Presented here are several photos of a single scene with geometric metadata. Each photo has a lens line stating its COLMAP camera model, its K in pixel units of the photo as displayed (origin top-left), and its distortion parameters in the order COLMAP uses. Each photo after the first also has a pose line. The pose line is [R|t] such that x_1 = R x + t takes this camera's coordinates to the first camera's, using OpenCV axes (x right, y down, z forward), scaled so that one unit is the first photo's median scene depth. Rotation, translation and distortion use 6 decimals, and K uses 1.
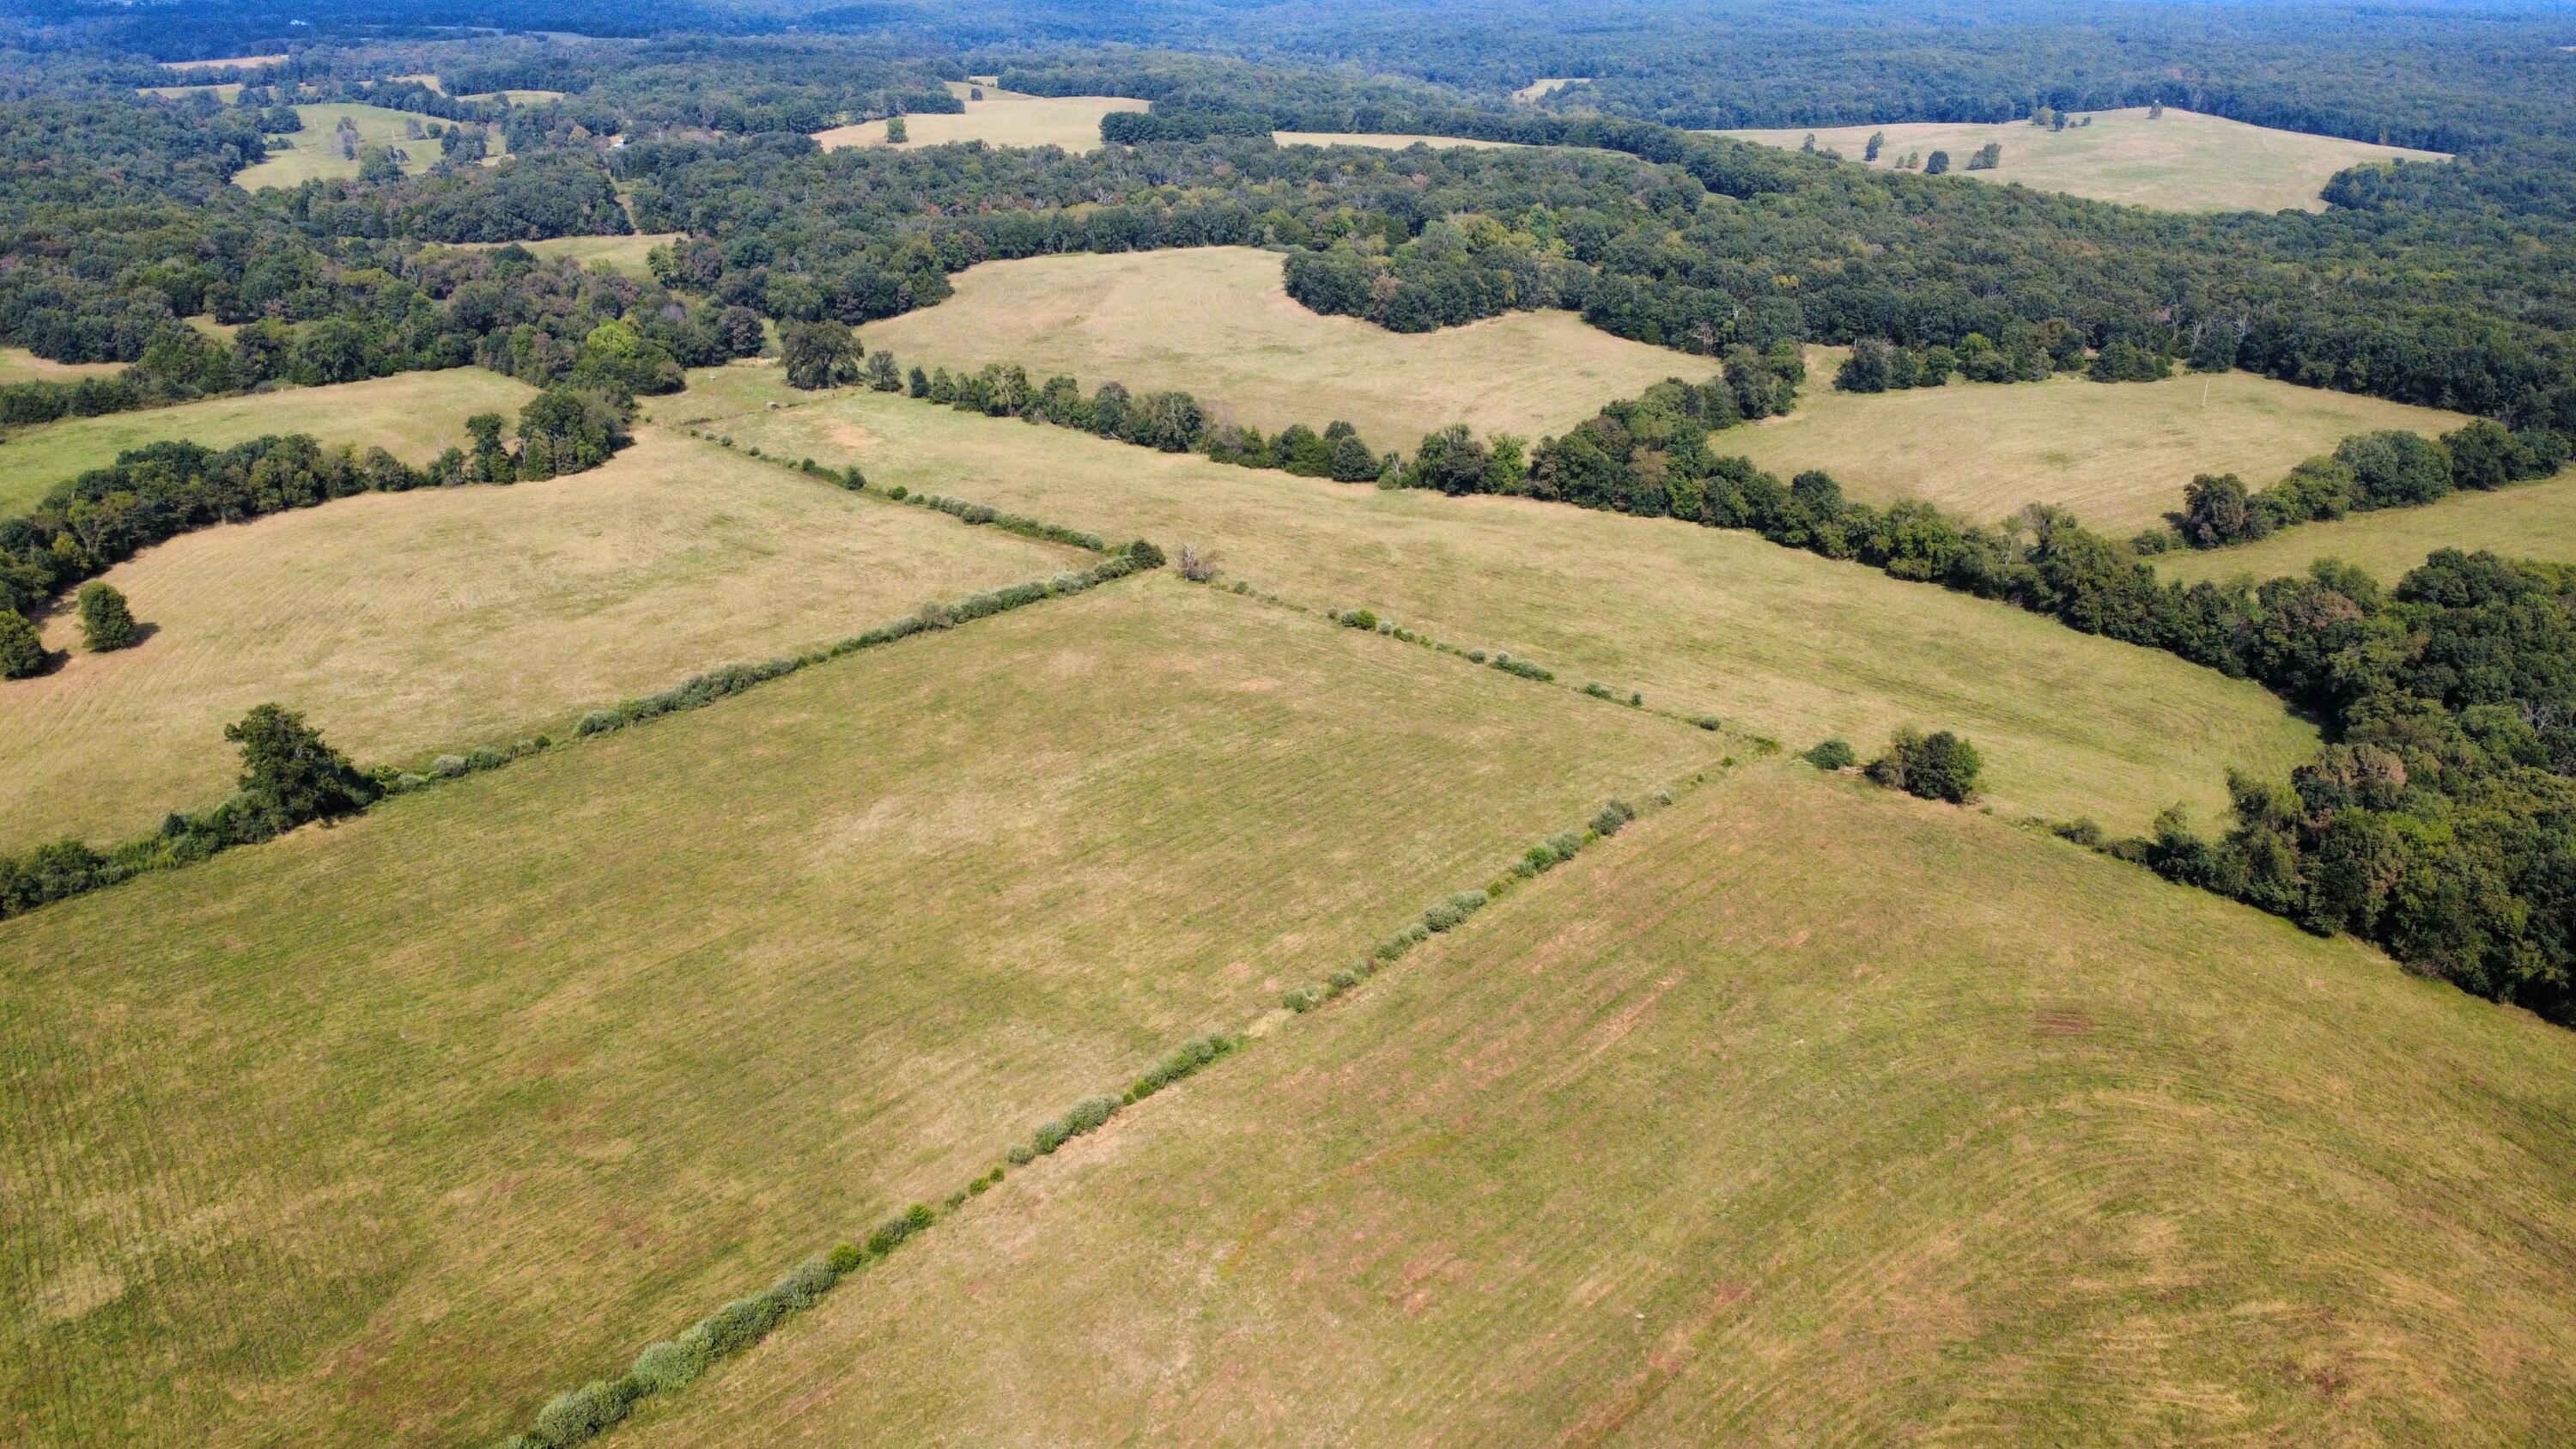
lens RADIAL K [[1872.2, 0, 1292.4], [0, 1872.2, 737.2], [0, 0, 1]] dist [-0.005687, 0.005254]
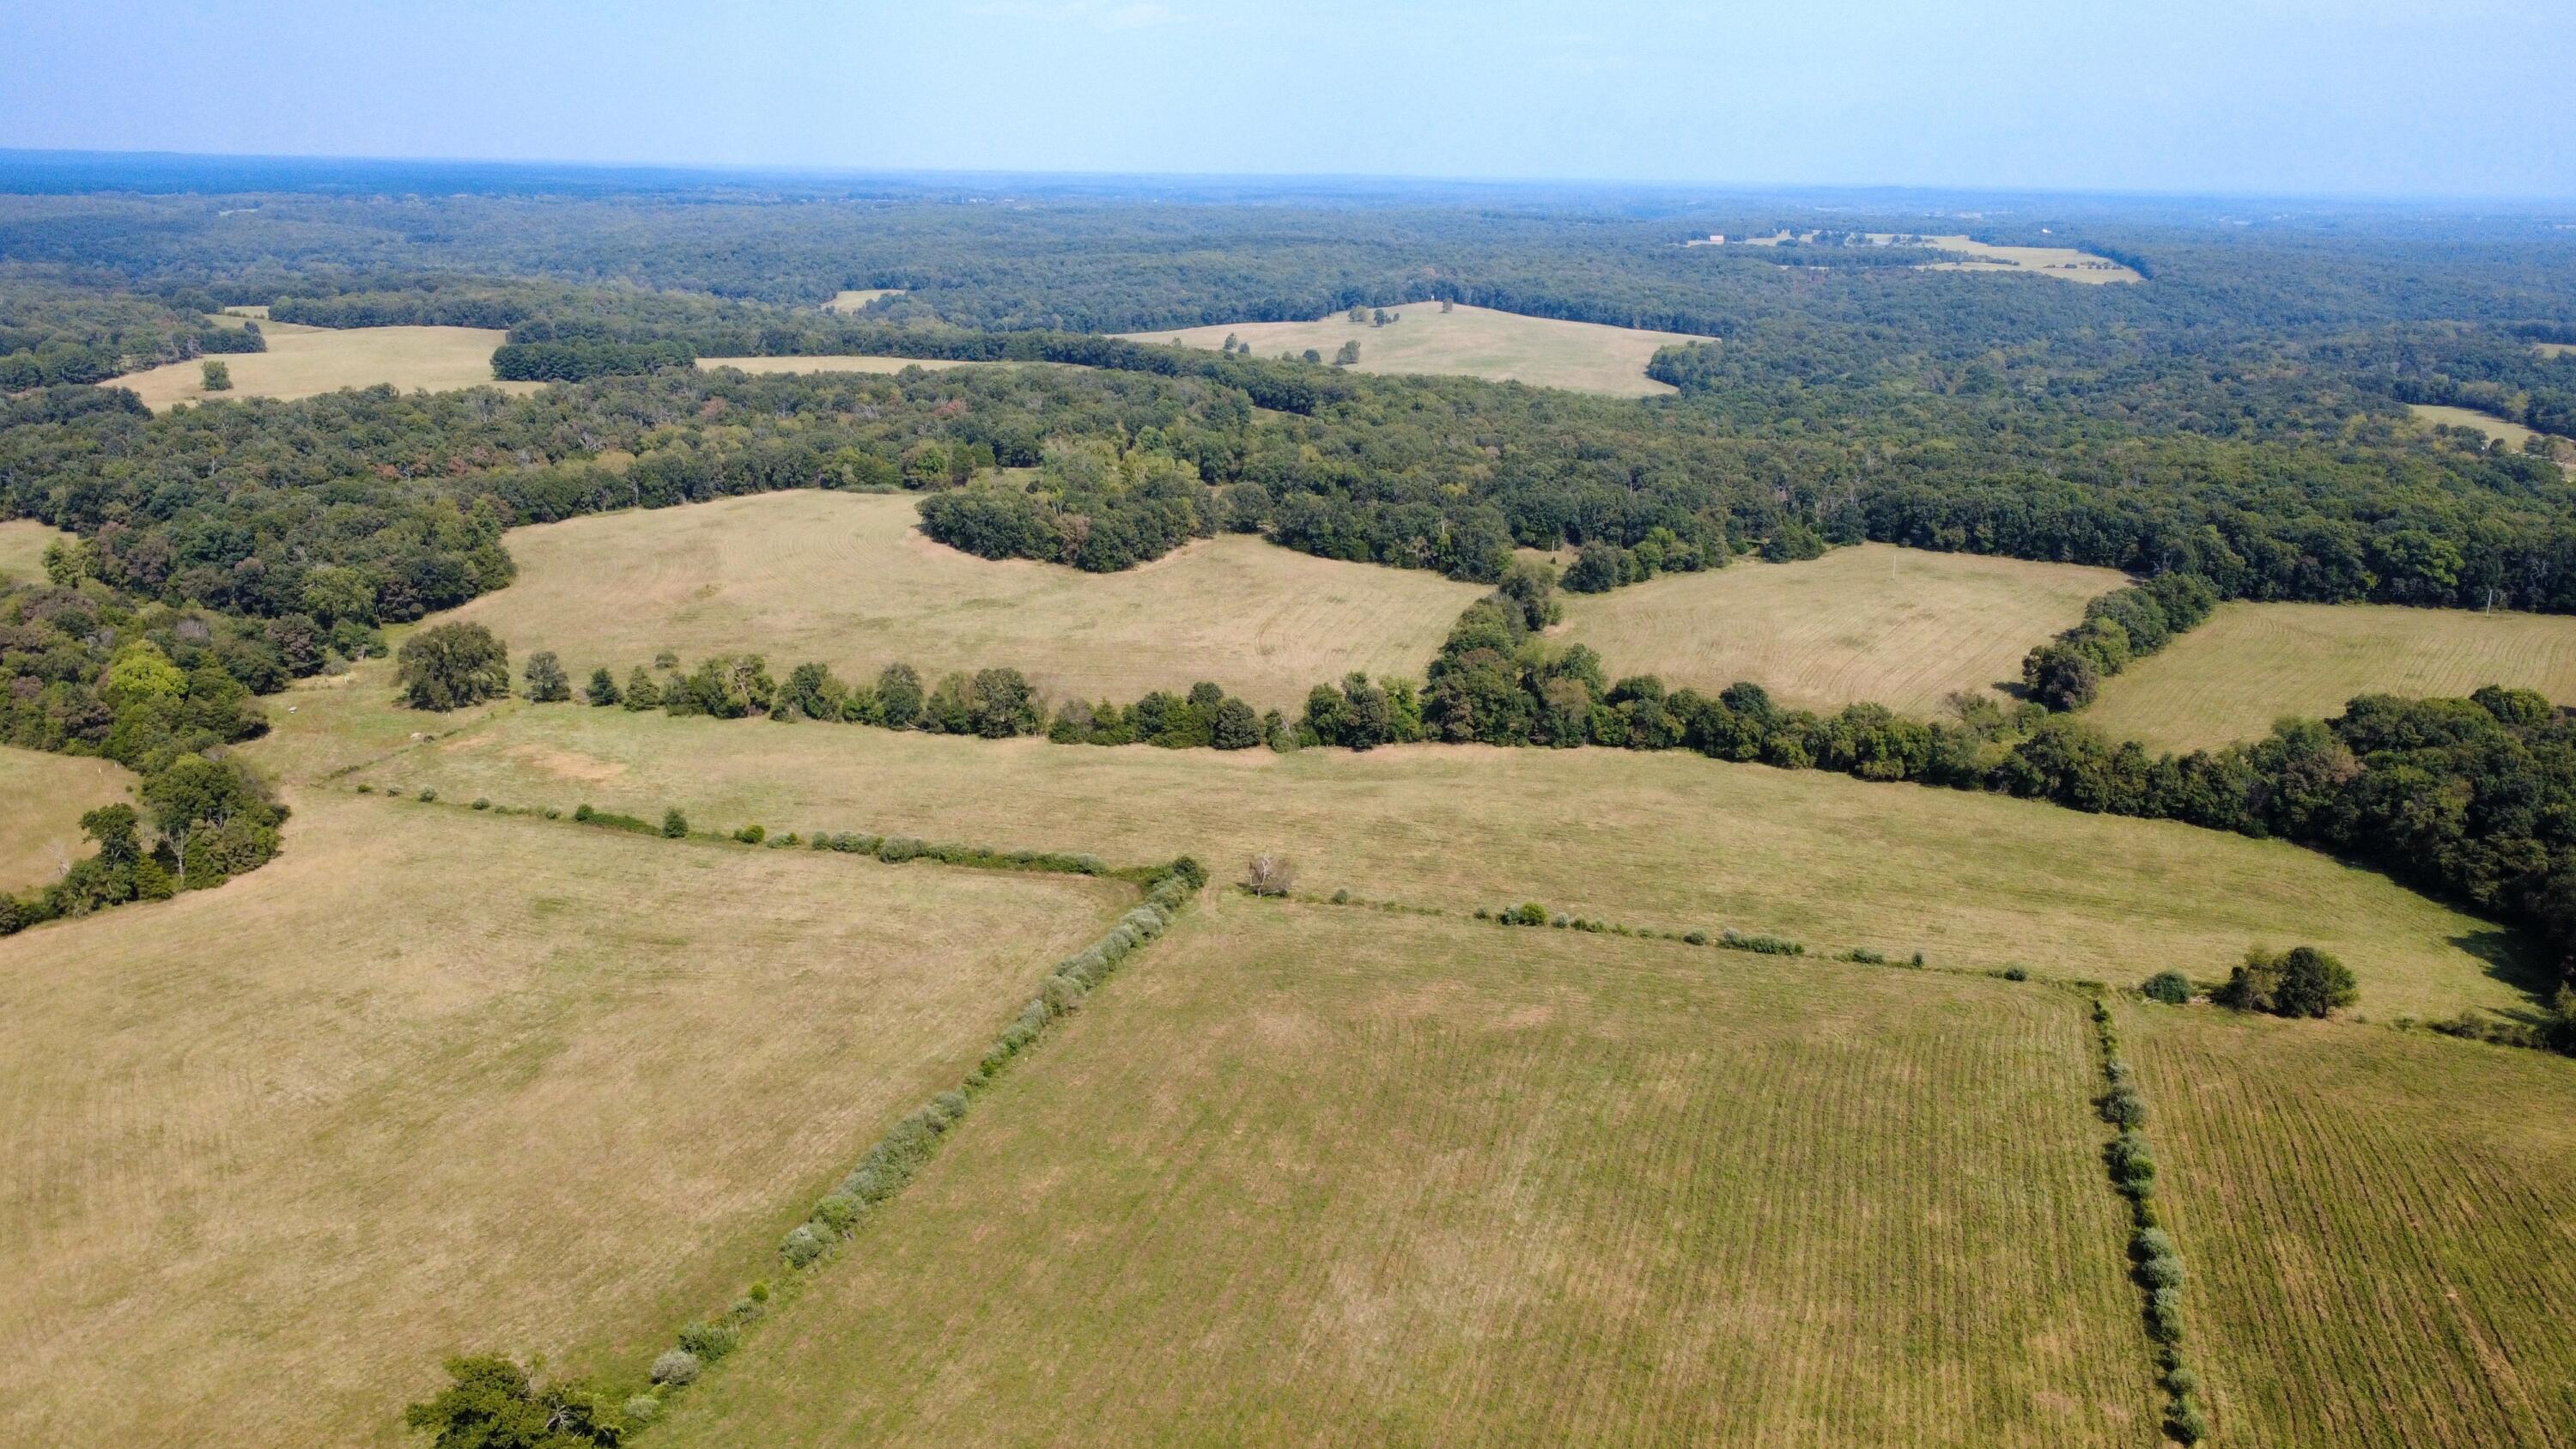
lens RADIAL K [[1872.2, 0, 1286.0], [0, 1872.2, 735.3], [0, 0, 1]] dist [-0.005687, 0.005254]
pose [[0.906370, -0.121834, 0.404537, -0.287976], [0.161817, 0.984610, -0.066019, -0.074169], [-0.390267, 0.125299, 0.912136, 0.161933]]
